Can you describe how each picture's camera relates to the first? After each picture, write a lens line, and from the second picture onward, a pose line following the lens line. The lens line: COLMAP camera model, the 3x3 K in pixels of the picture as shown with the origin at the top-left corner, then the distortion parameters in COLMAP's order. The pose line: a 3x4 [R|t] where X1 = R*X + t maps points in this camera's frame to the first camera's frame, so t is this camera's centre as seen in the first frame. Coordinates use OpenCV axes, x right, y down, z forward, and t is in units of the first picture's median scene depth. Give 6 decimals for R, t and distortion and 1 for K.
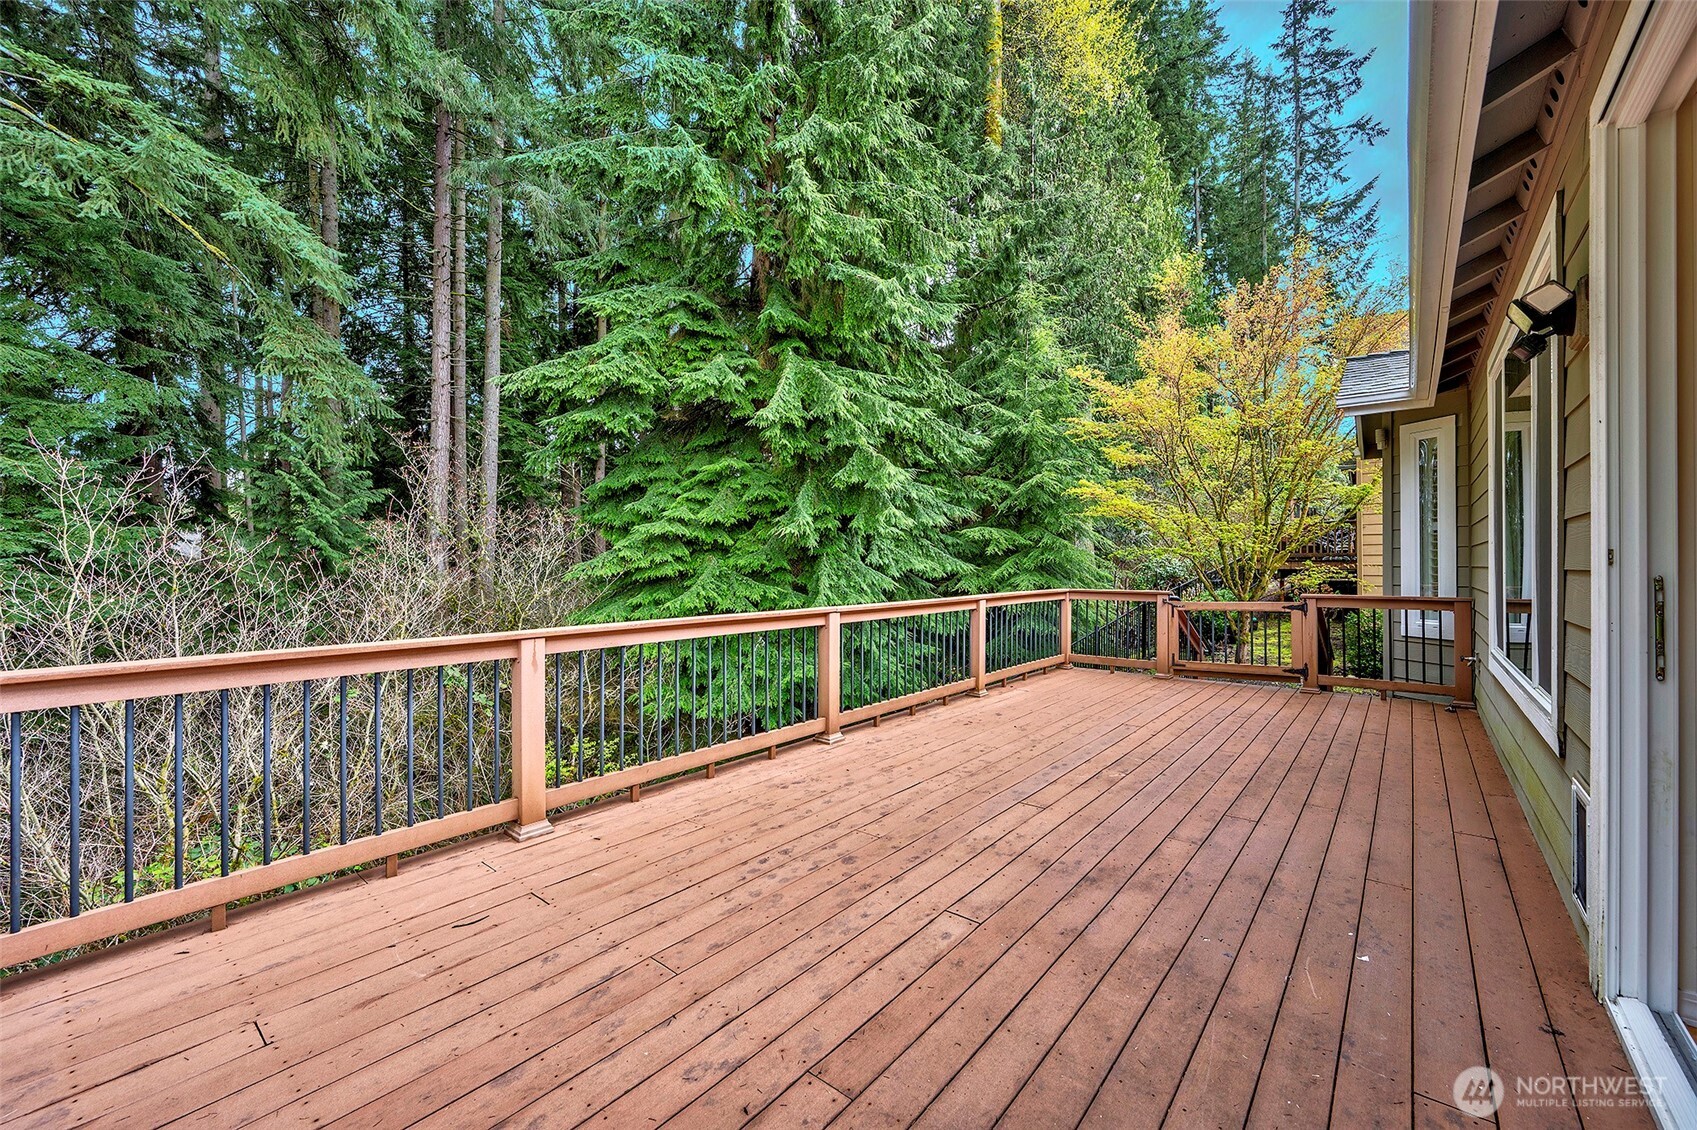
lens RADIAL K [[664.1, 0, 851.5], [0, 664.1, 571.9], [0, 0, 1]] dist [-0.000180, 0.000015]
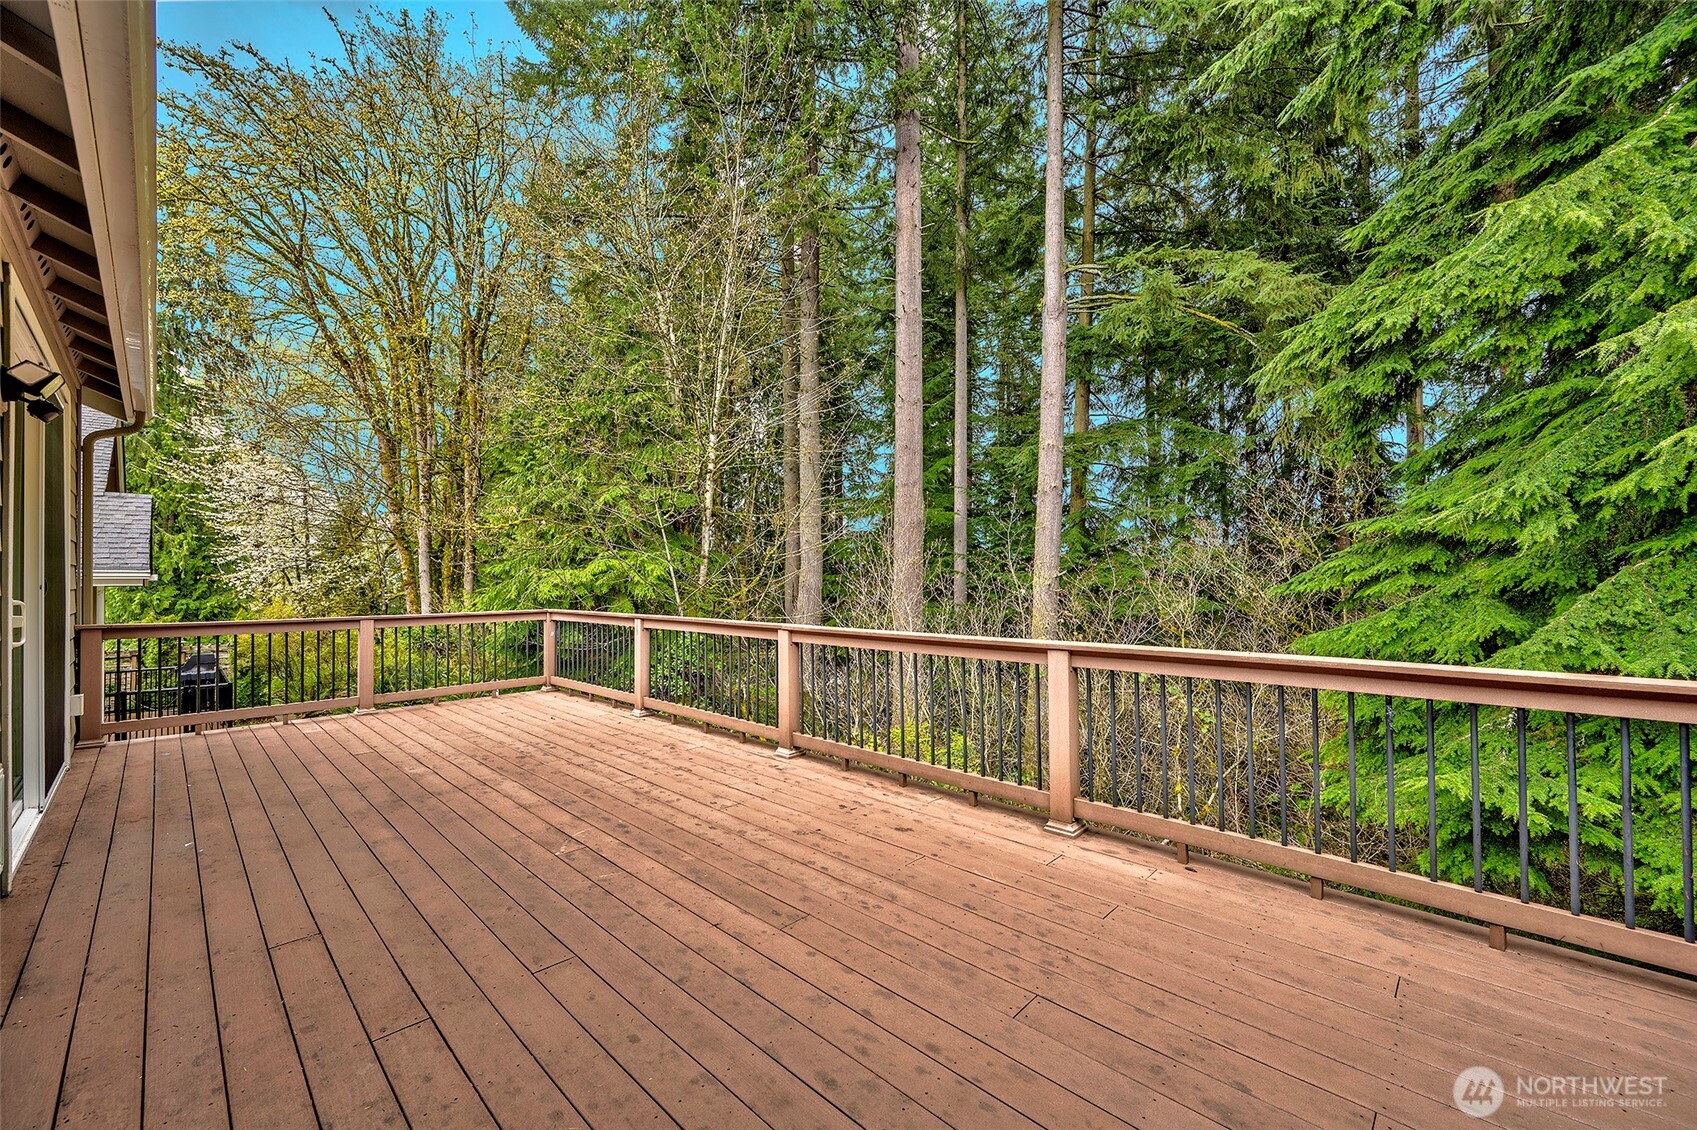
lens RADIAL K [[664.1, 0, 851.5], [0, 664.1, 571.9], [0, 0, 1]] dist [-0.000180, 0.000015]
pose [[-0.066277, -0.010308, -0.997748, 1.240338], [-0.004675, 0.999939, -0.010020, -0.020316], [0.997790, 0.004001, -0.066321, 1.478161]]
